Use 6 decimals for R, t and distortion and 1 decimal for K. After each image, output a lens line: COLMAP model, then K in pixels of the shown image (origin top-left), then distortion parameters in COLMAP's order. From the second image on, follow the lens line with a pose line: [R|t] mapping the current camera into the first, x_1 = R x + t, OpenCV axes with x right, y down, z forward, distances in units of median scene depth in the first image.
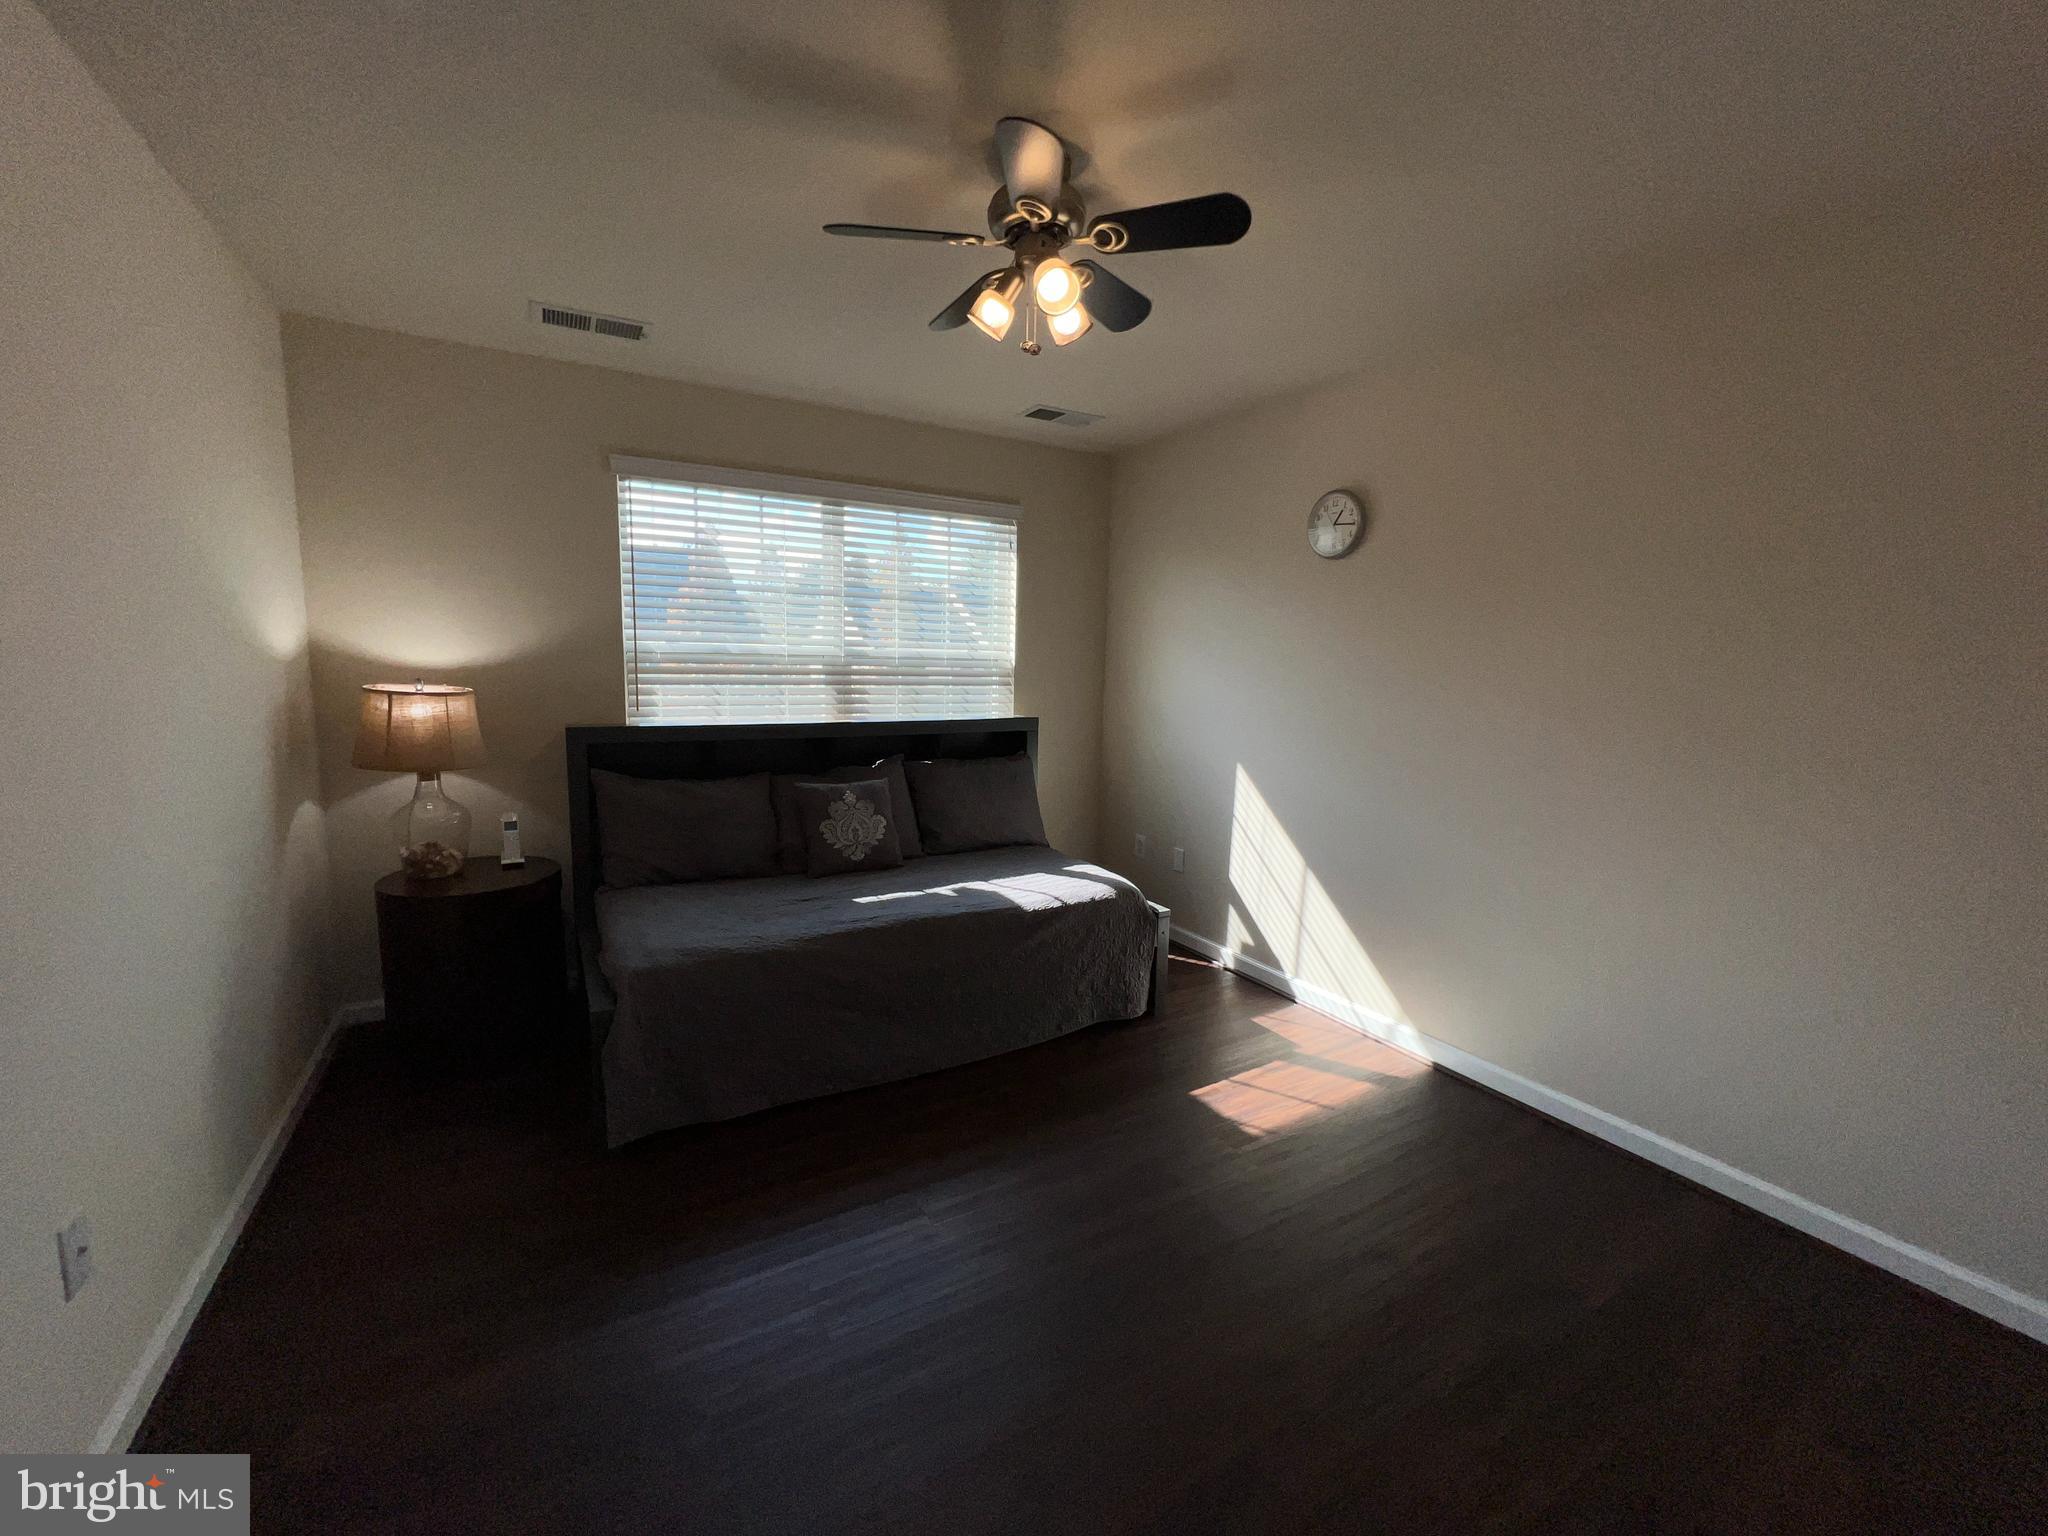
lens RADIAL K [[820.2, 0, 1022.3], [0, 820.2, 760.8], [0, 0, 1]] dist [0.000047, 0.000031]
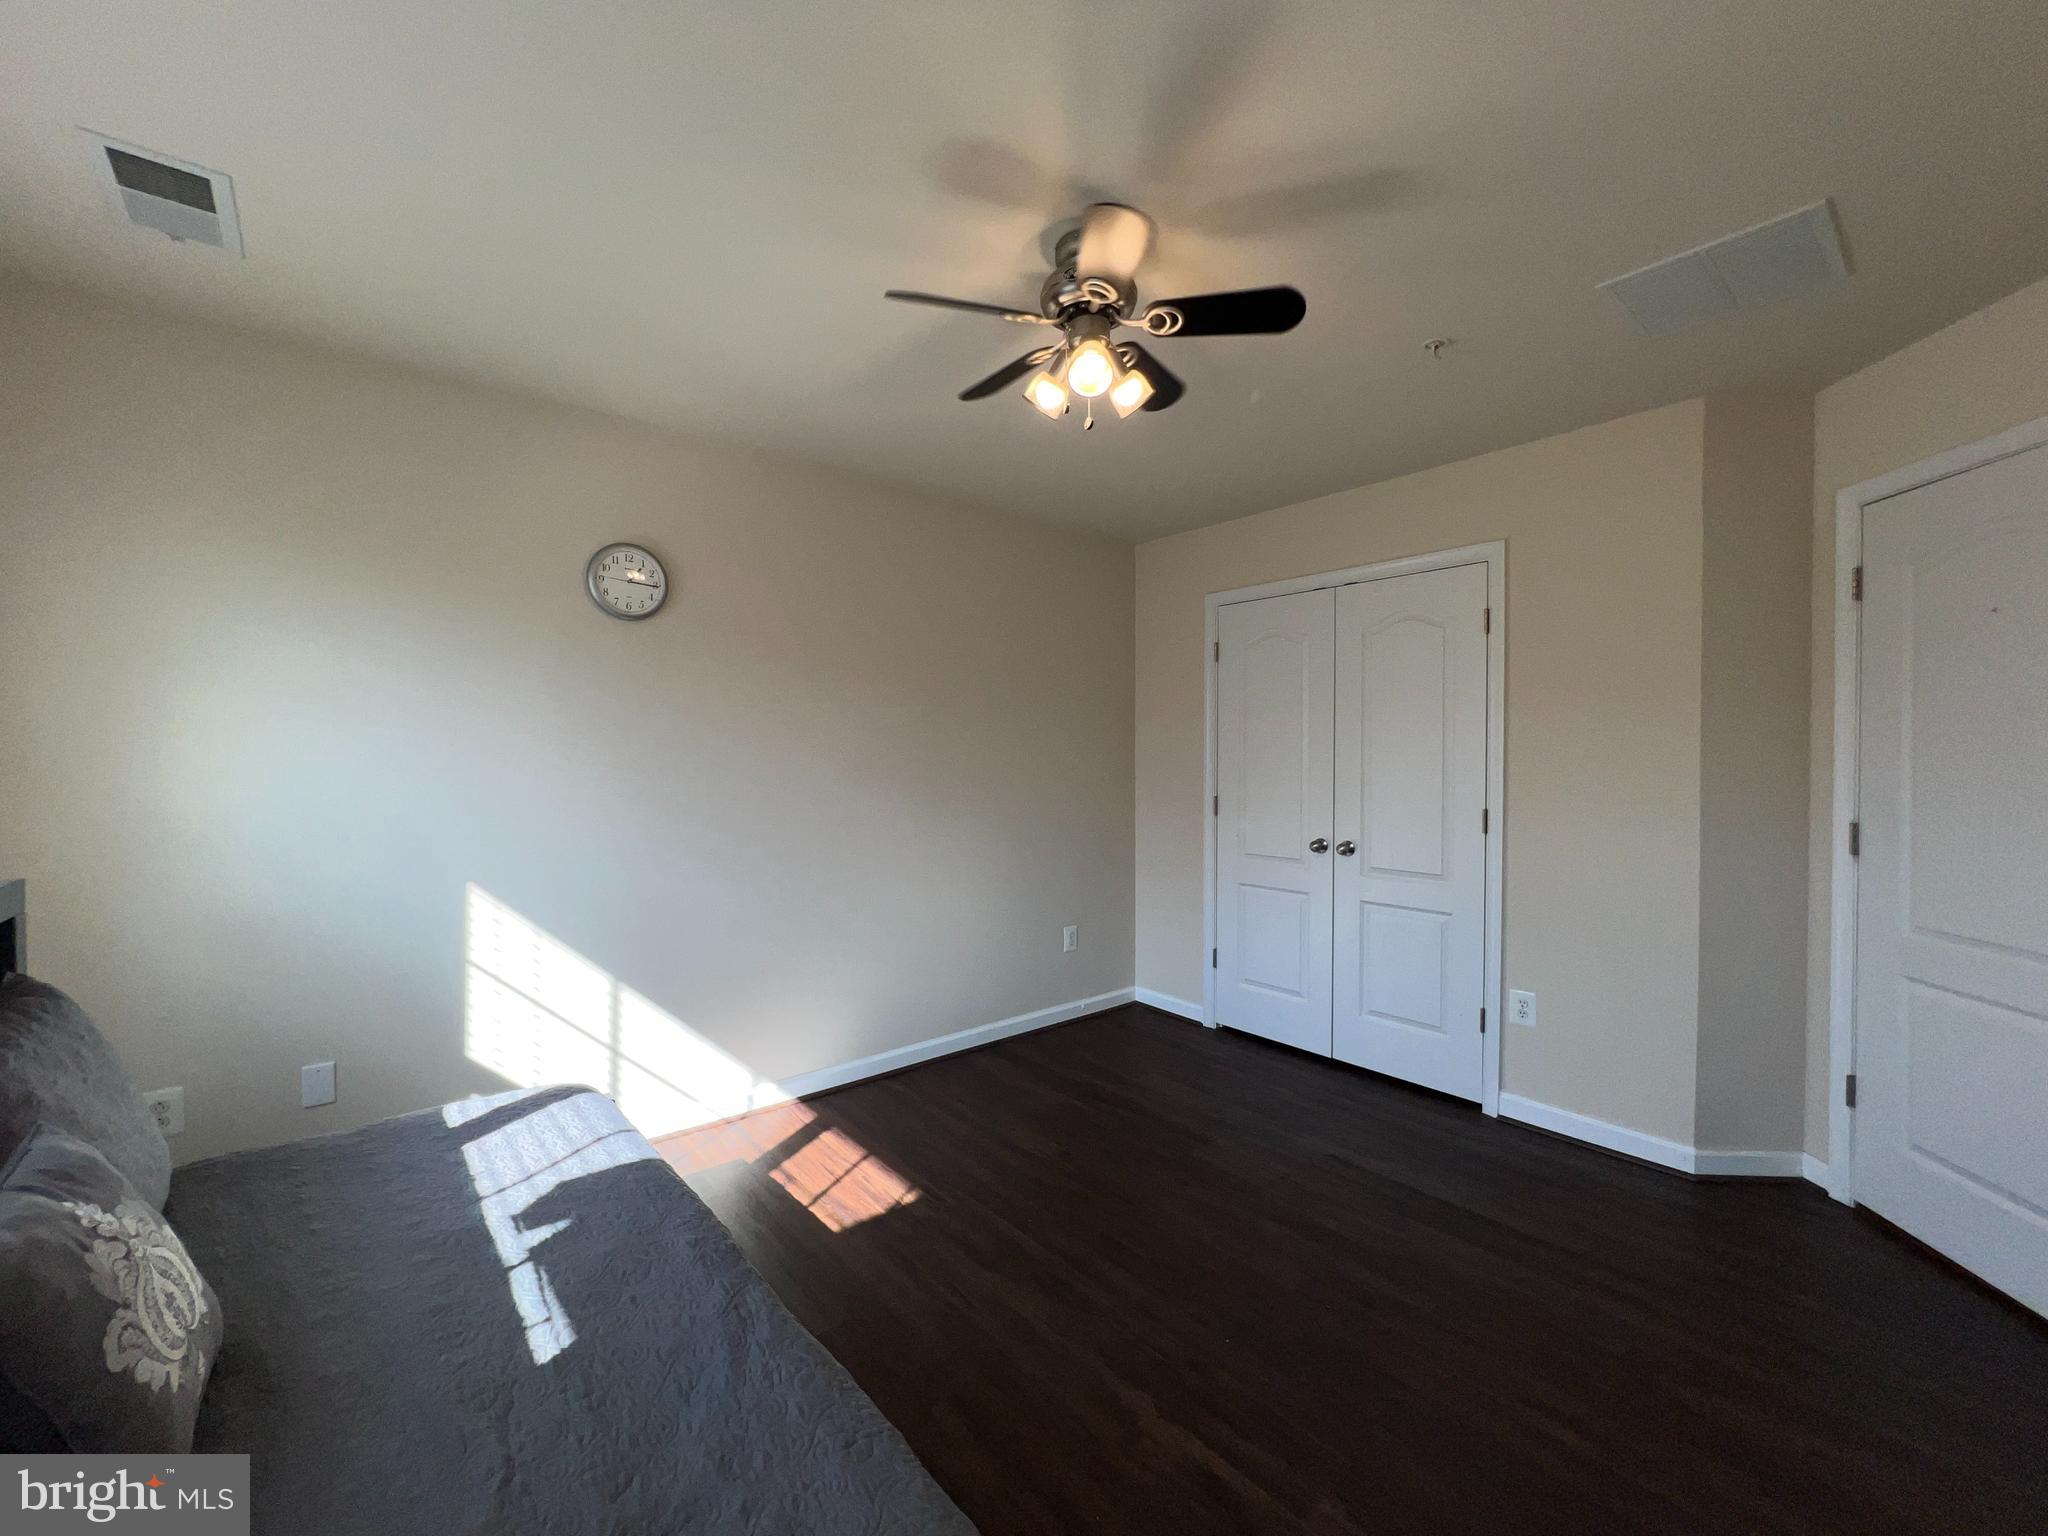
lens RADIAL K [[820.2, 0, 1022.3], [0, 820.2, 760.8], [0, 0, 1]] dist [0.000047, 0.000031]
pose [[-0.165082, -0.029992, 0.985824, -0.559809], [0.117398, 0.991834, 0.049834, -0.090704], [-0.979268, 0.123961, -0.160213, 0.743043]]
